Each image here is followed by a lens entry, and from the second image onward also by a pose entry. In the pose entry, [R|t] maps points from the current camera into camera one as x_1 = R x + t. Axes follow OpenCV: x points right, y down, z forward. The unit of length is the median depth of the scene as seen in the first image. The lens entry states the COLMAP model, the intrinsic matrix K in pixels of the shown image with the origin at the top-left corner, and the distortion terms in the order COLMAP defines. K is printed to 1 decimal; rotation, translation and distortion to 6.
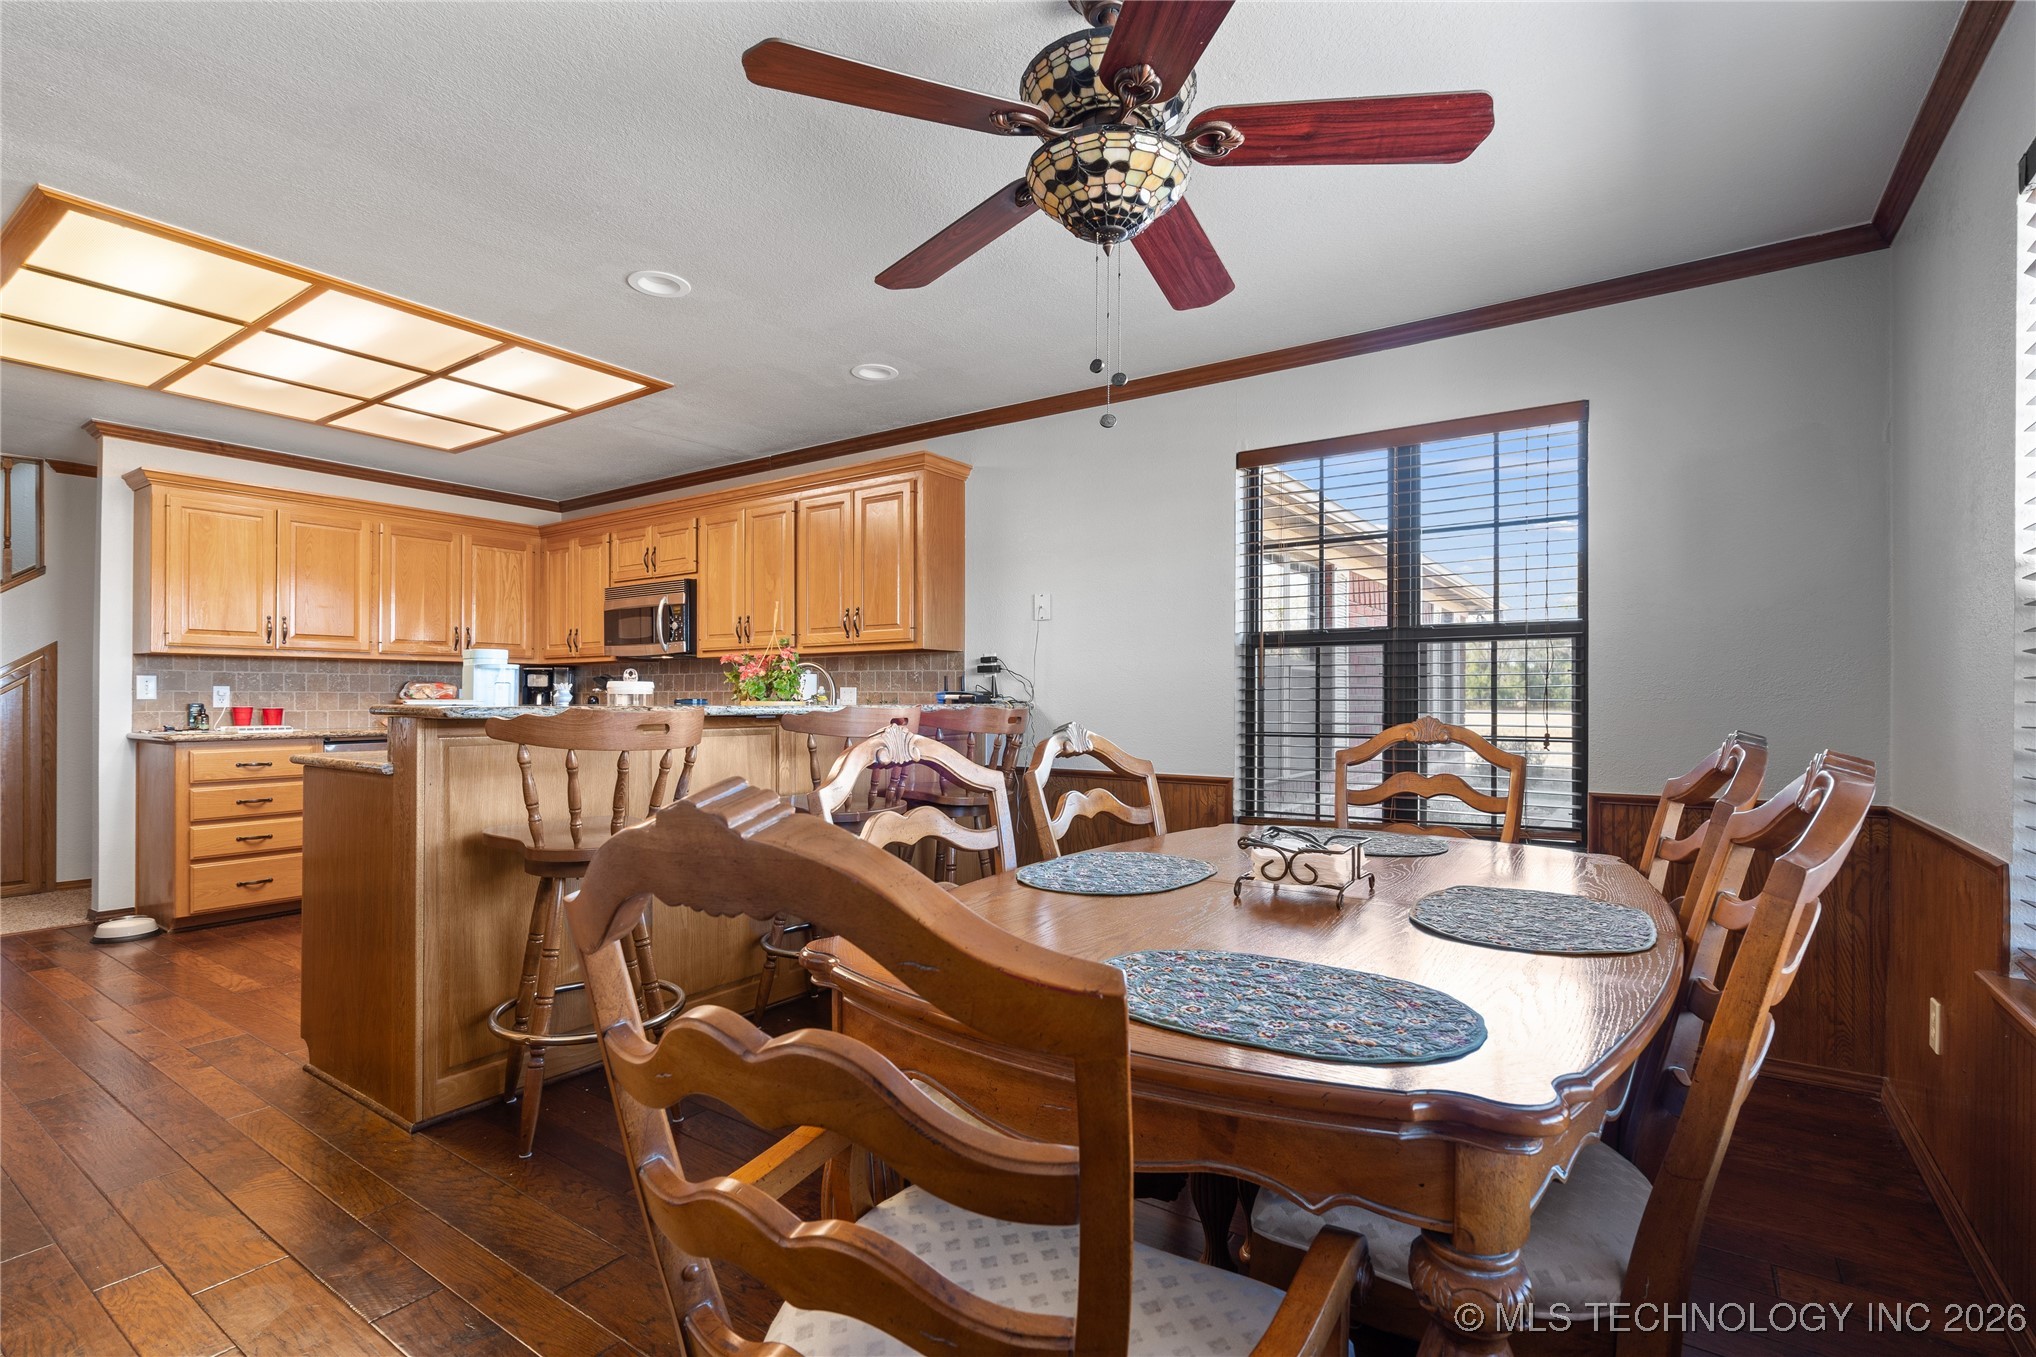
lens RADIAL K [[943.3, 0, 1009.4], [0, 943.3, 693.6], [0, 0, 1]] dist [0.007634, -0.001607]
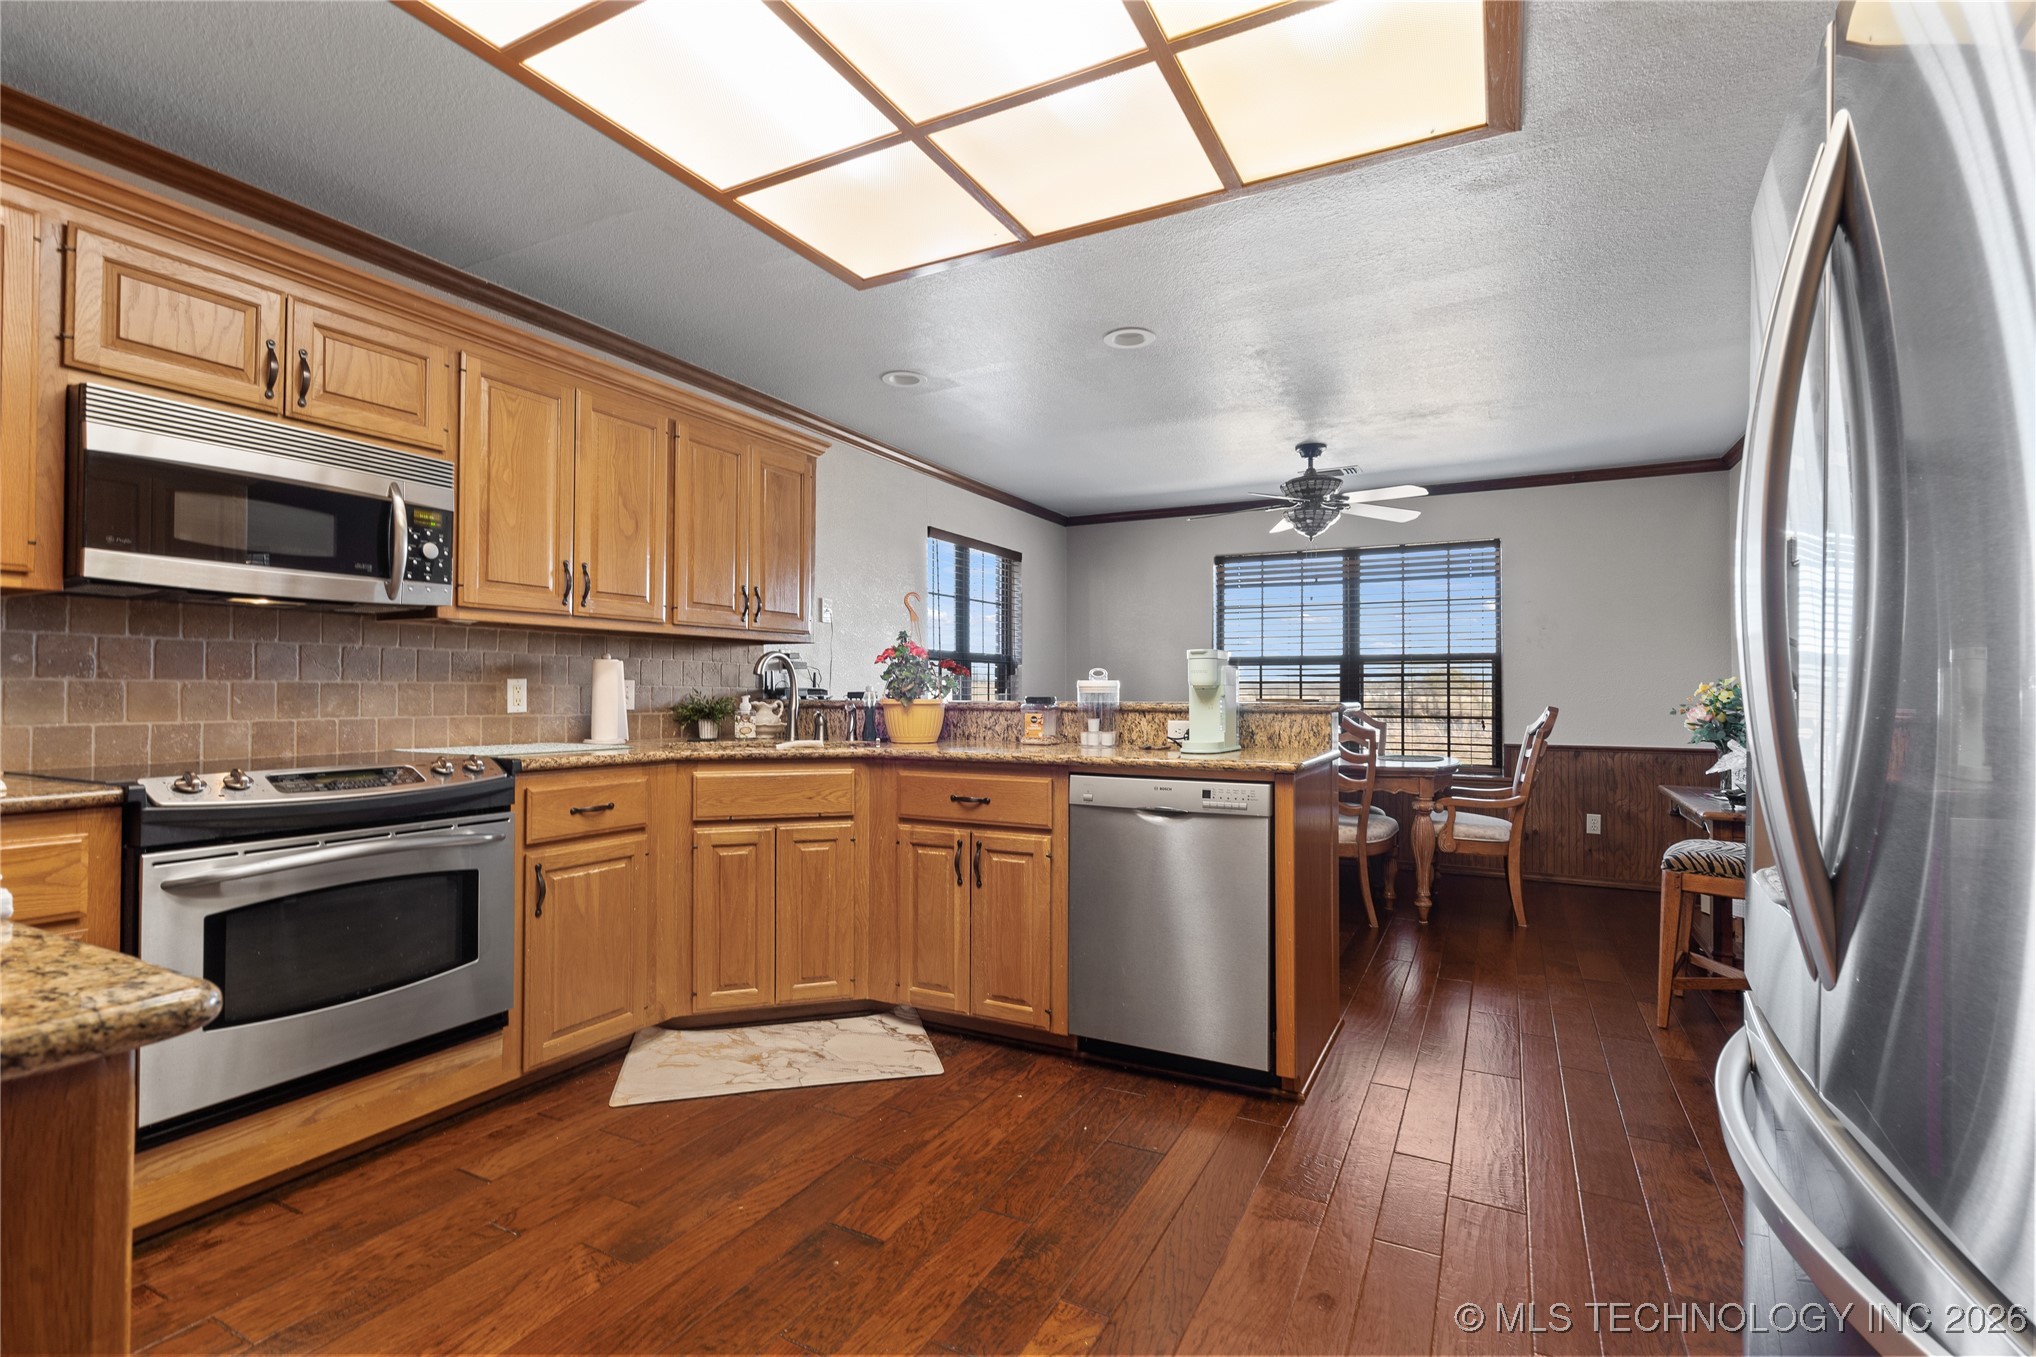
lens RADIAL K [[943.3, 0, 1013.3], [0, 943.3, 670.2], [0, 0, 1]] dist [0.007634, -0.001607]
pose [[-0.121137, 0.019785, 0.992439, -0.874548], [-0.008947, 0.999739, -0.021022, -0.001193], [-0.992595, -0.011426, -0.120928, 0.750386]]
